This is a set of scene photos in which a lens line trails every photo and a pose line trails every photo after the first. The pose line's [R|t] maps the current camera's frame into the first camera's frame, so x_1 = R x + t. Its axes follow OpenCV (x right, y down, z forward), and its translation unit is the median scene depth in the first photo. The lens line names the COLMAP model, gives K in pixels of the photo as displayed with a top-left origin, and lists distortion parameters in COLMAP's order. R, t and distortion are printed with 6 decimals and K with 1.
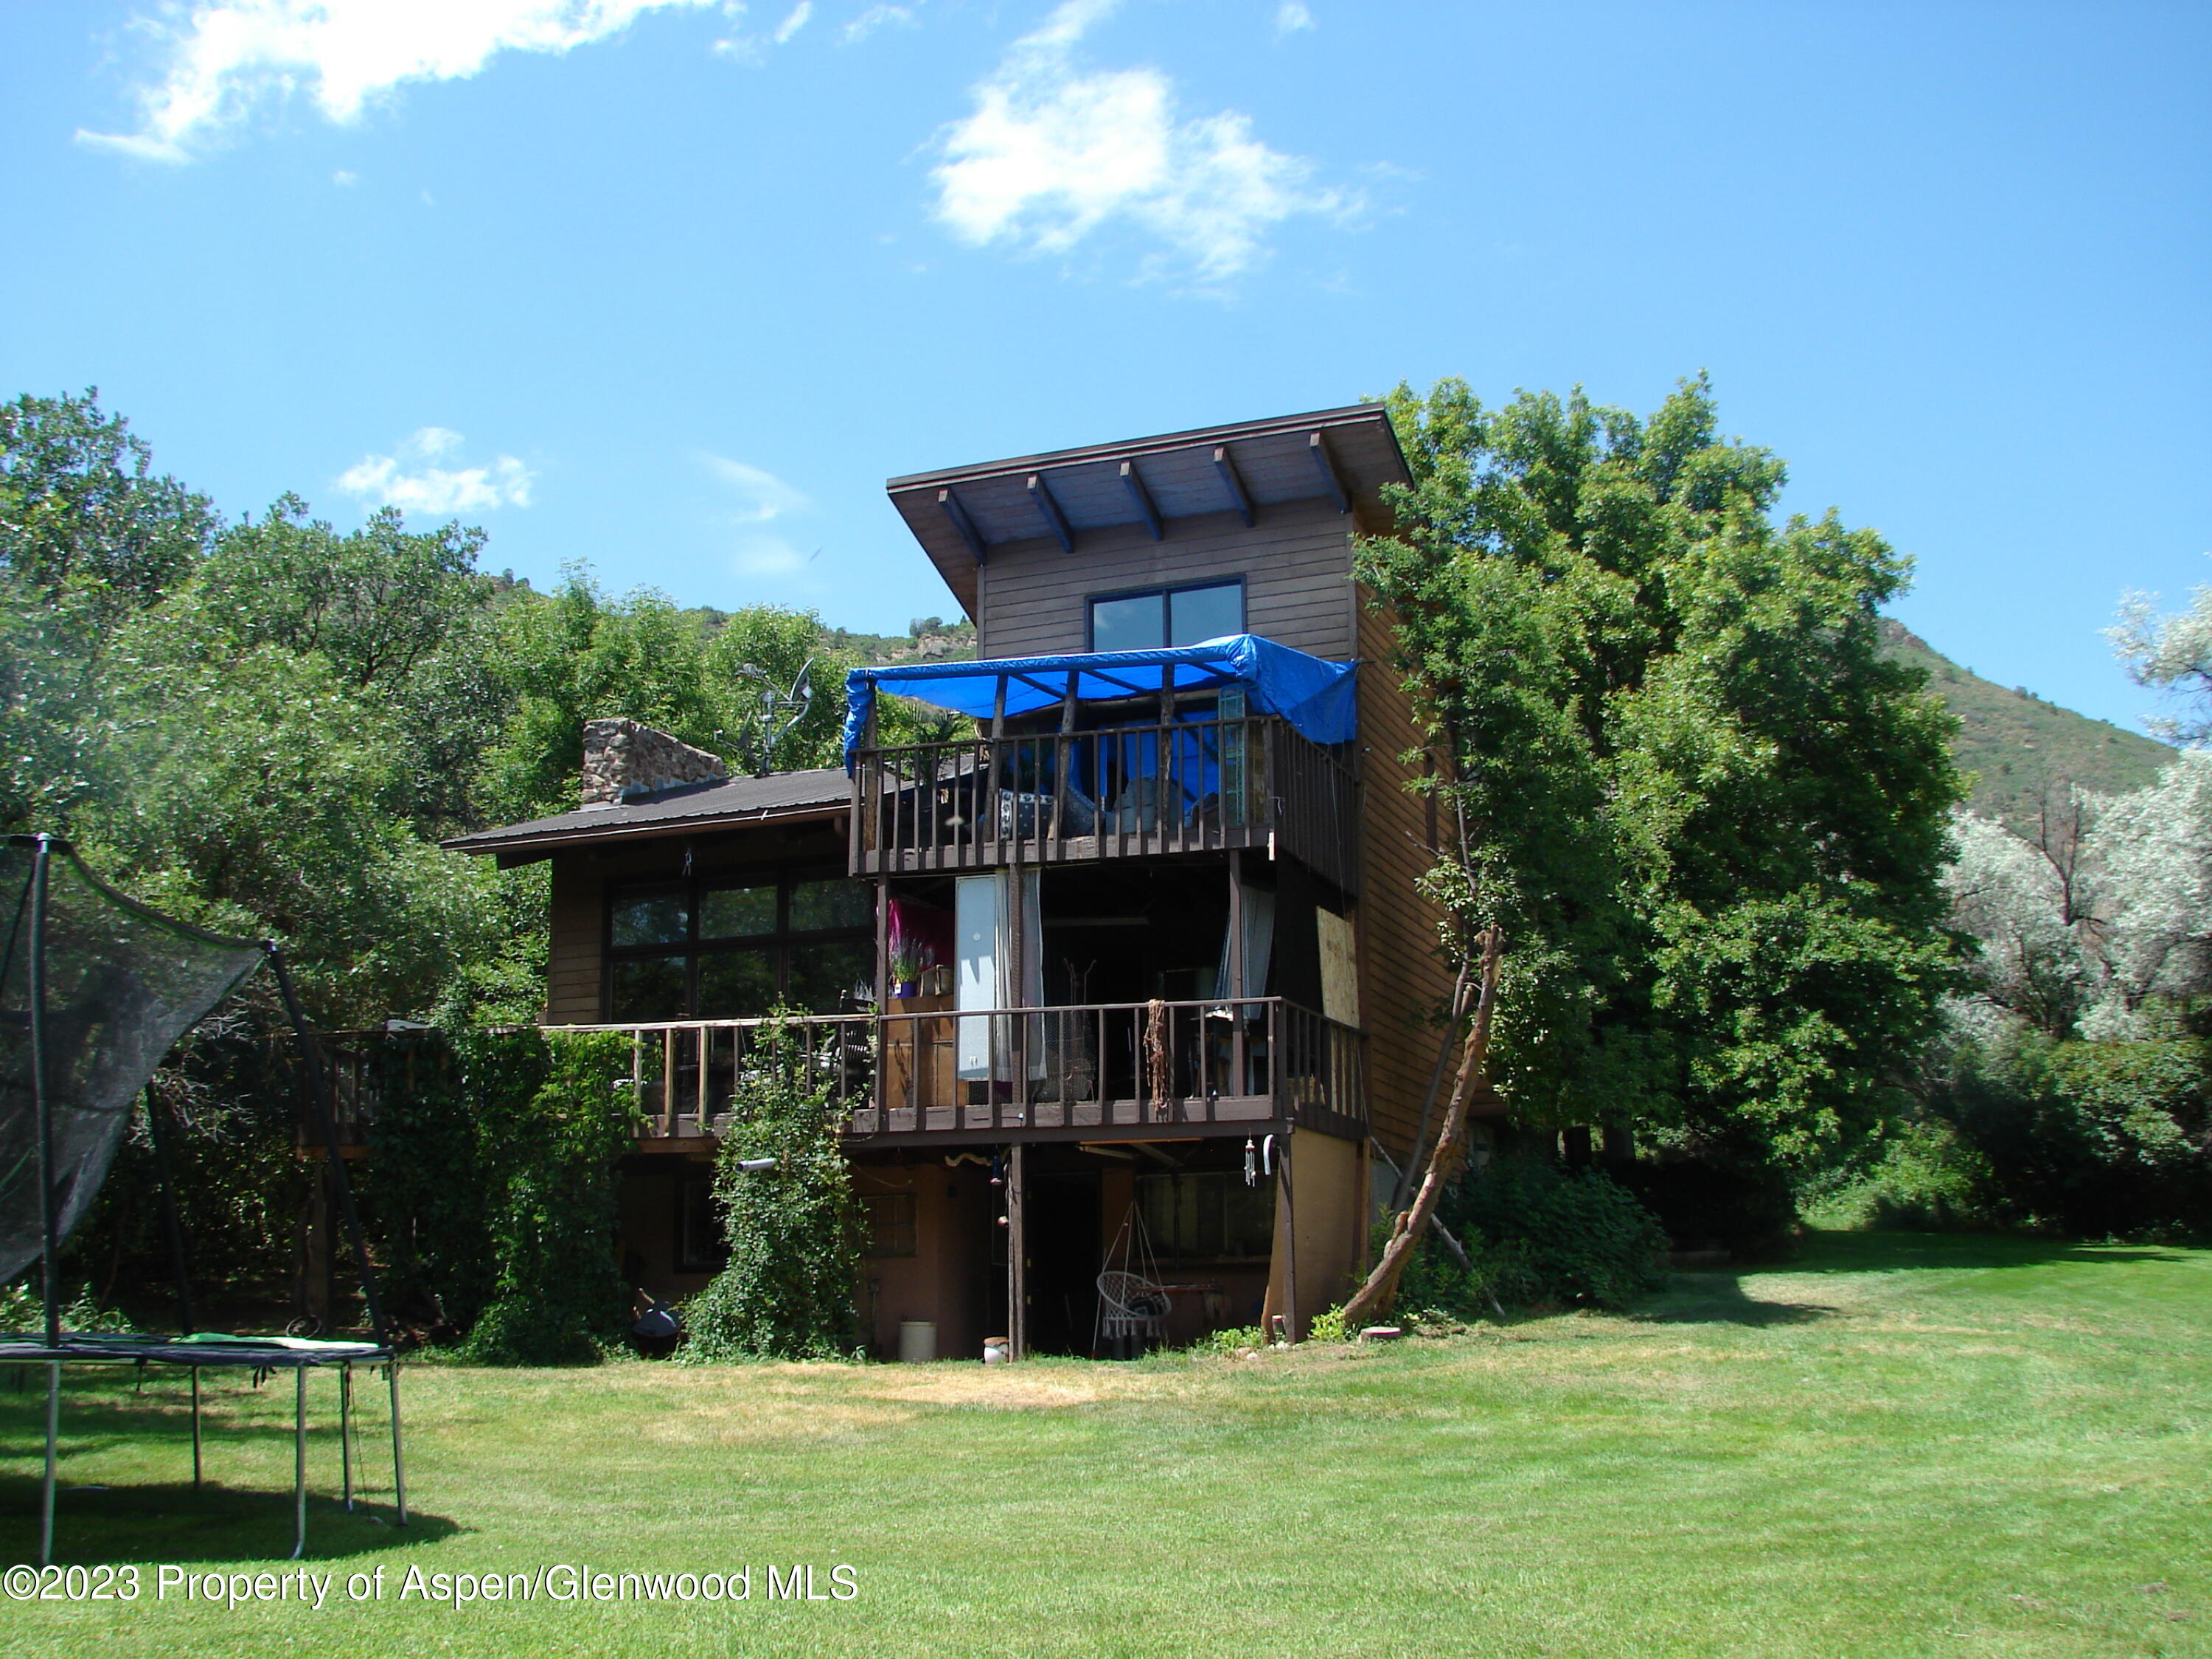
lens RADIAL K [[2394.1, 0, 1110.6], [0, 2394.1, 840.5], [0, 0, 1]] dist [-0.186951, 0.255830]
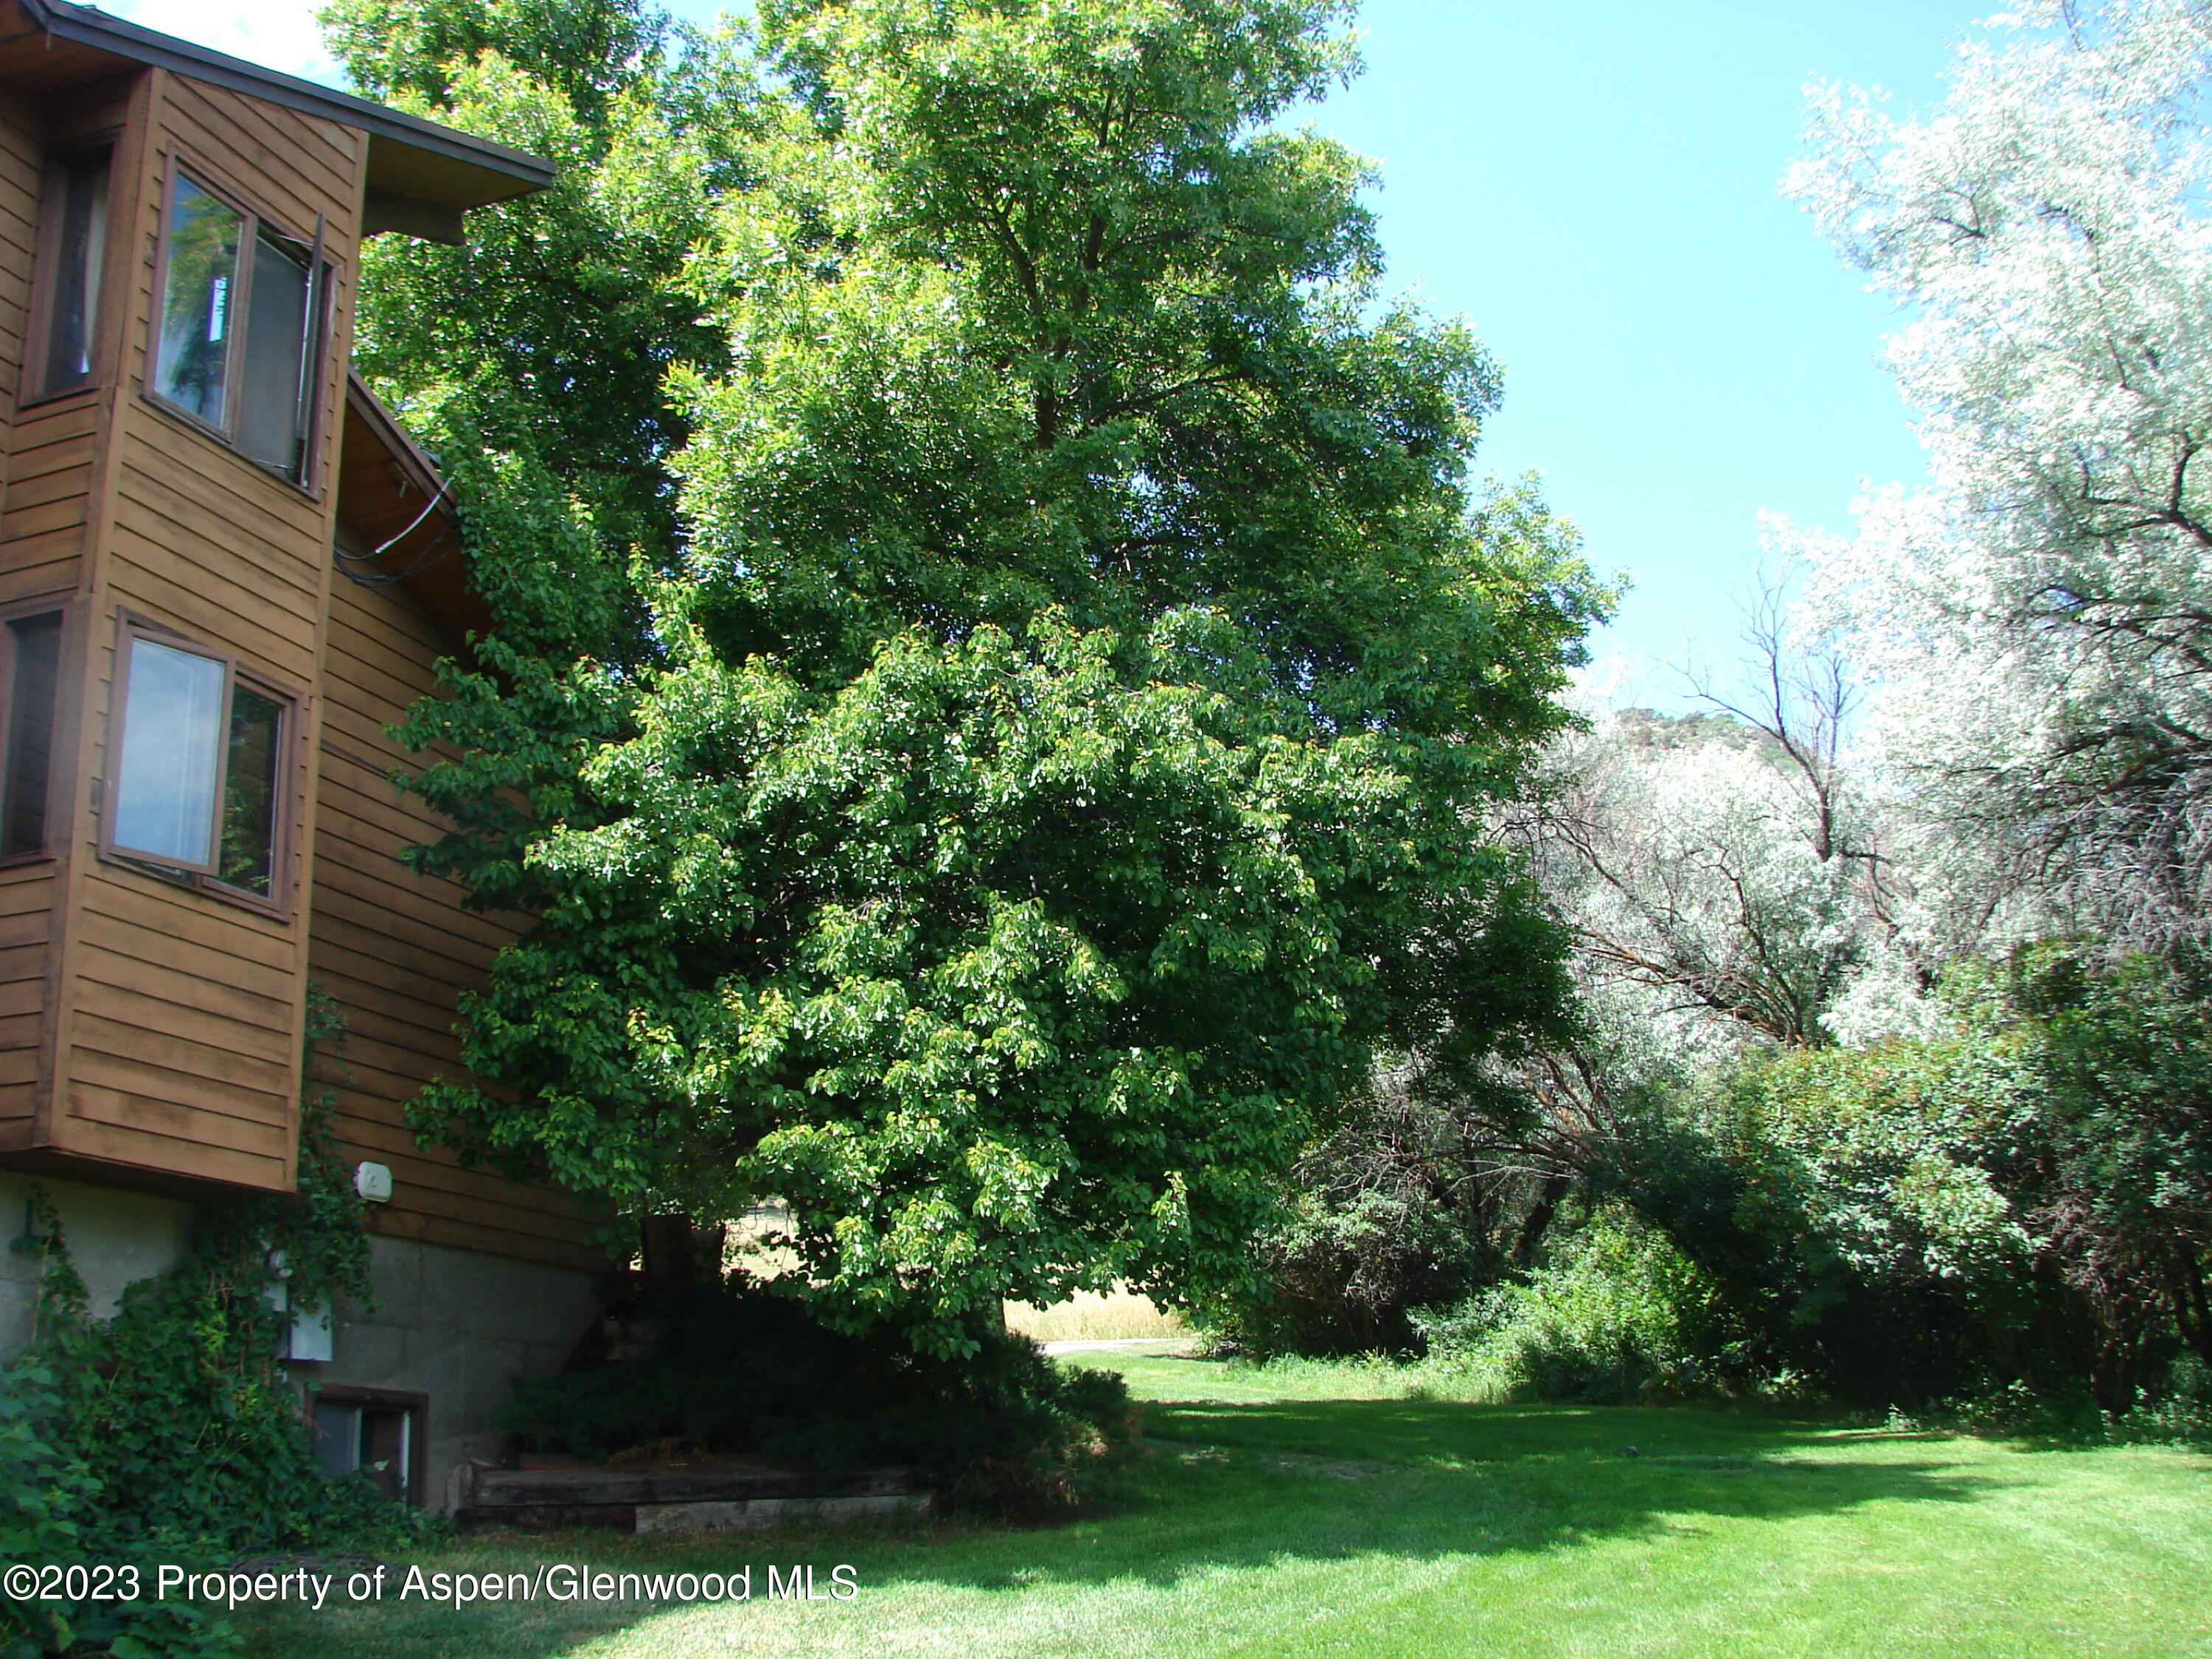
lens RADIAL K [[2394.1, 0, 1110.6], [0, 2394.1, 840.5], [0, 0, 1]] dist [-0.186951, 0.255830]
pose [[0.999080, -0.015214, 0.040099, 0.245366], [0.017449, 0.998279, -0.055984, 0.070158], [-0.039178, 0.056632, 0.997626, 0.496154]]
